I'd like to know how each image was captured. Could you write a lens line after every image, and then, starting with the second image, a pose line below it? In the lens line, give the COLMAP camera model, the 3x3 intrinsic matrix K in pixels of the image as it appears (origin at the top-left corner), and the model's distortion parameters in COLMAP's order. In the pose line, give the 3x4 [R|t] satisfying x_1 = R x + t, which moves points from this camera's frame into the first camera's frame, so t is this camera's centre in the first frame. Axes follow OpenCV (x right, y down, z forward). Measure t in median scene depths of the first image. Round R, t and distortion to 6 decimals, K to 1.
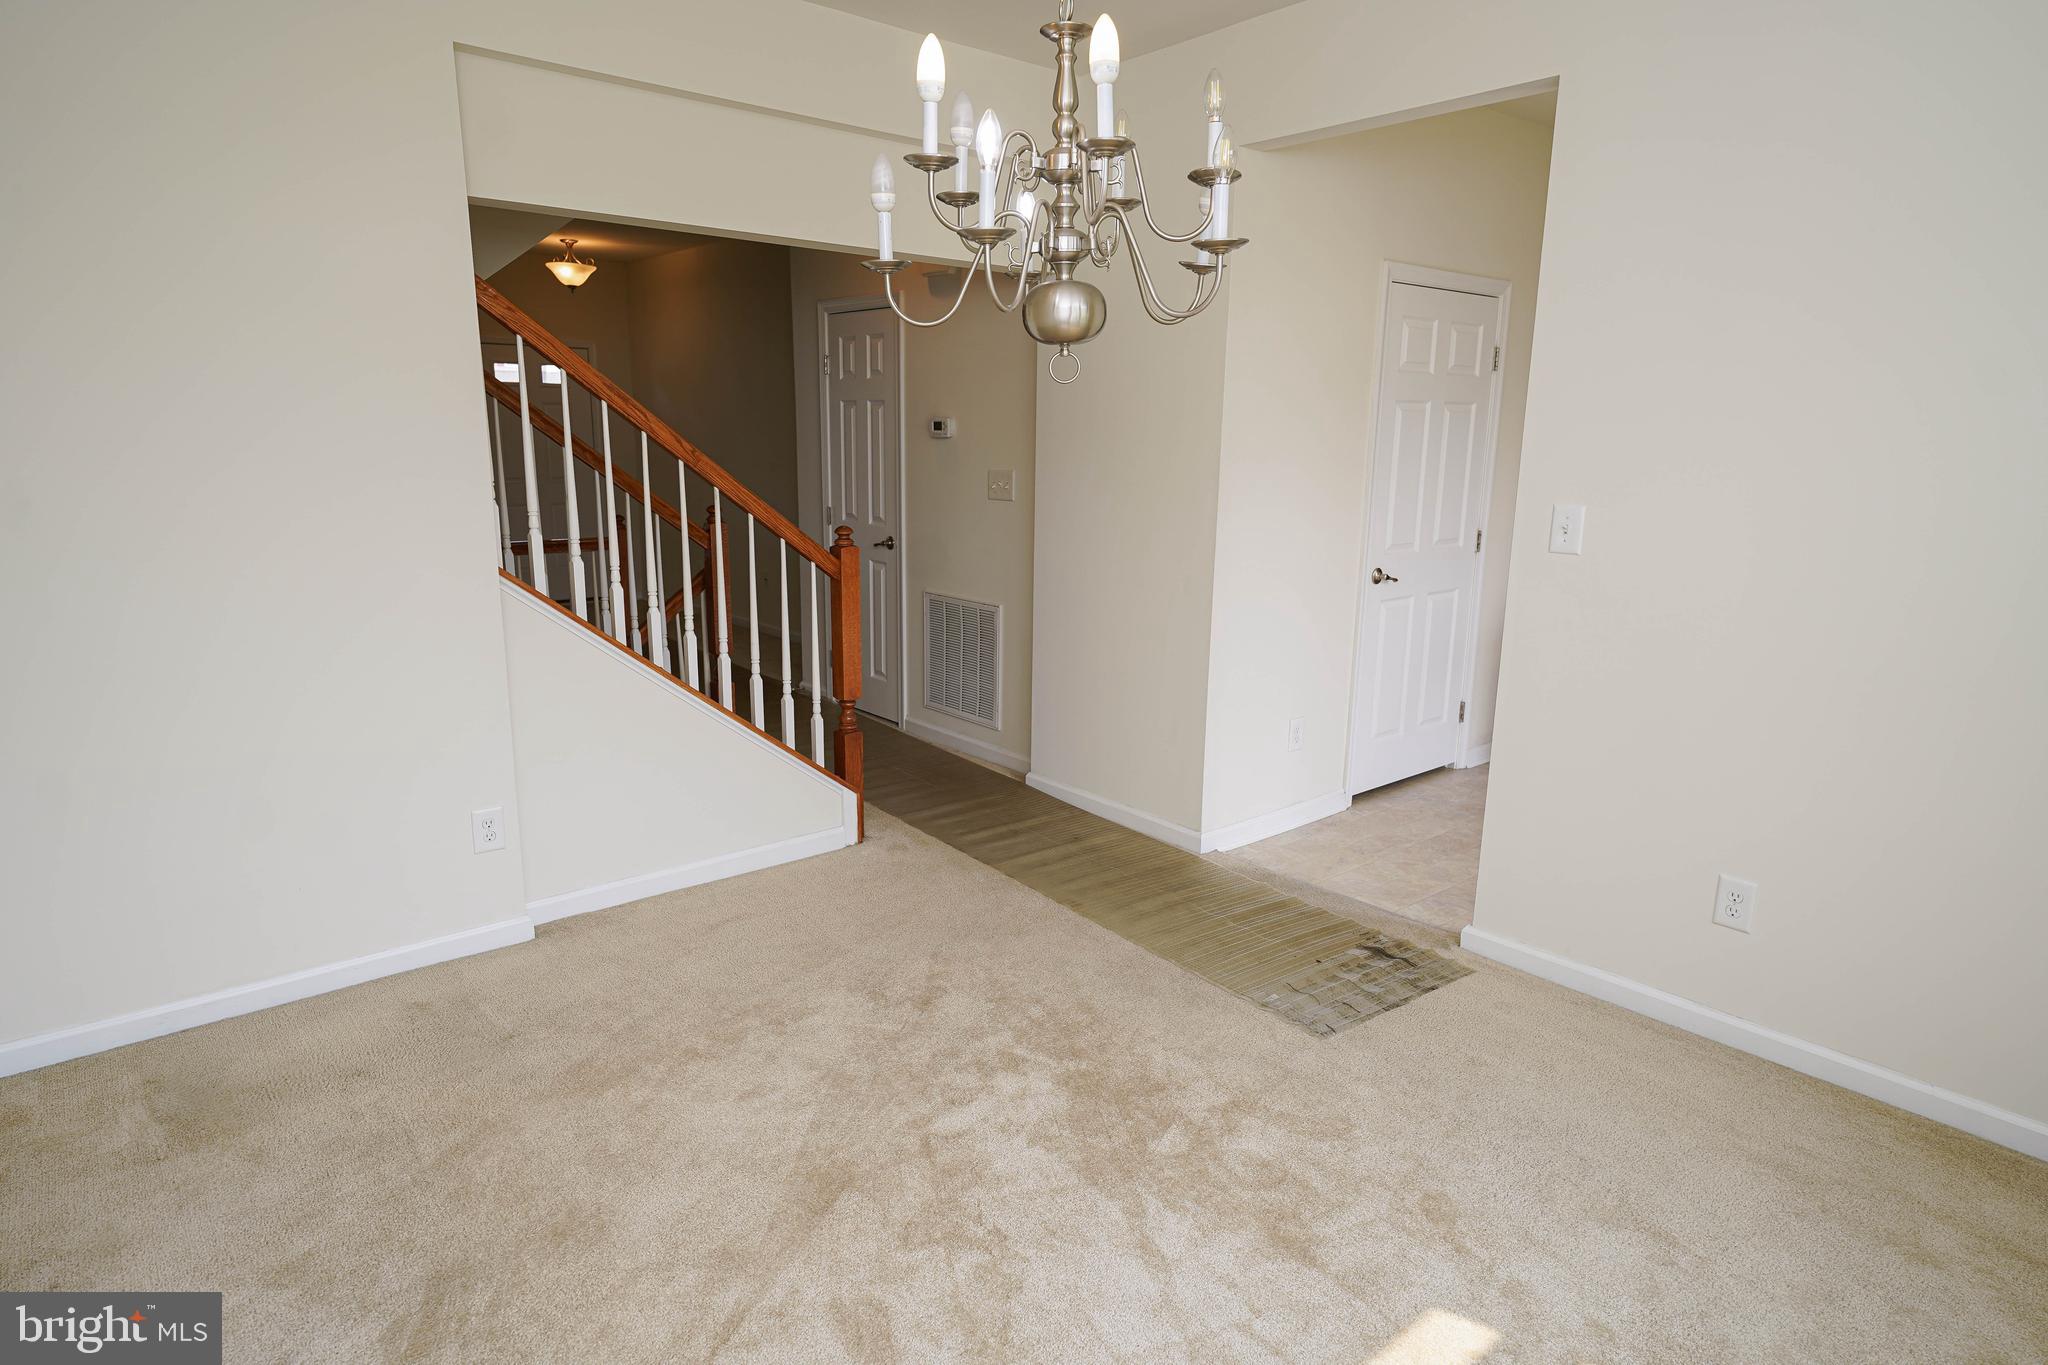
lens RADIAL K [[1172.2, 0, 1024.0], [0, 1172.2, 682.5], [0, 0, 1]] dist [-0.000391, -0.000282]
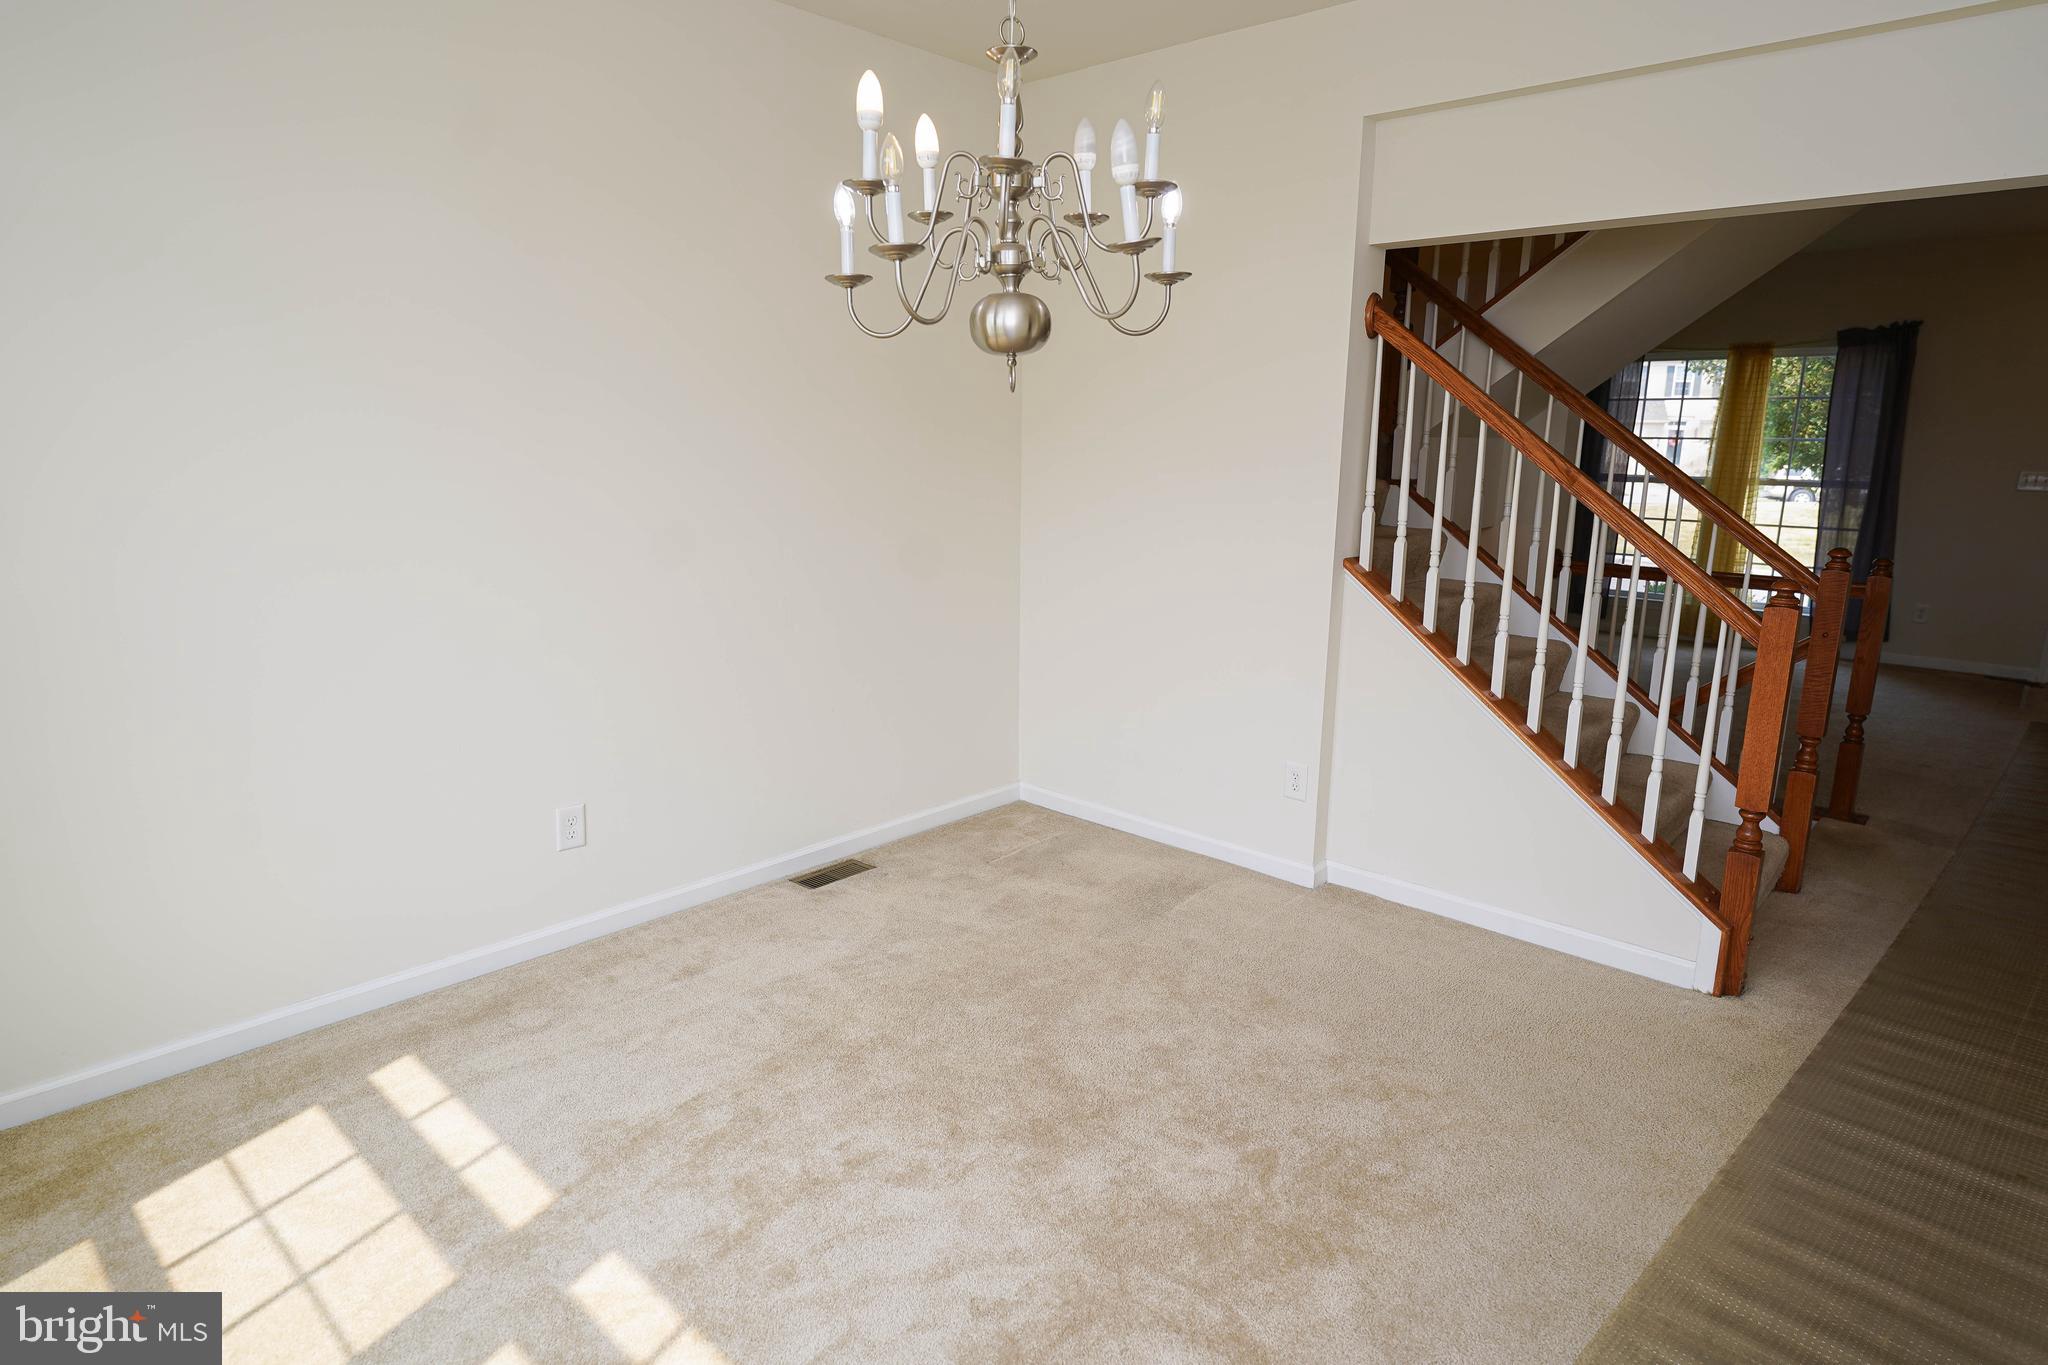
lens RADIAL K [[1153.4, 0, 1024.0], [0, 1153.4, 682.5], [0, 0, 1]] dist [-0.002107, -0.000349]
pose [[0.118017, 0.201097, -0.972436, 0.661806], [-0.222519, 0.959732, 0.171464, -0.115746], [0.967759, 0.196150, 0.158013, 0.555162]]
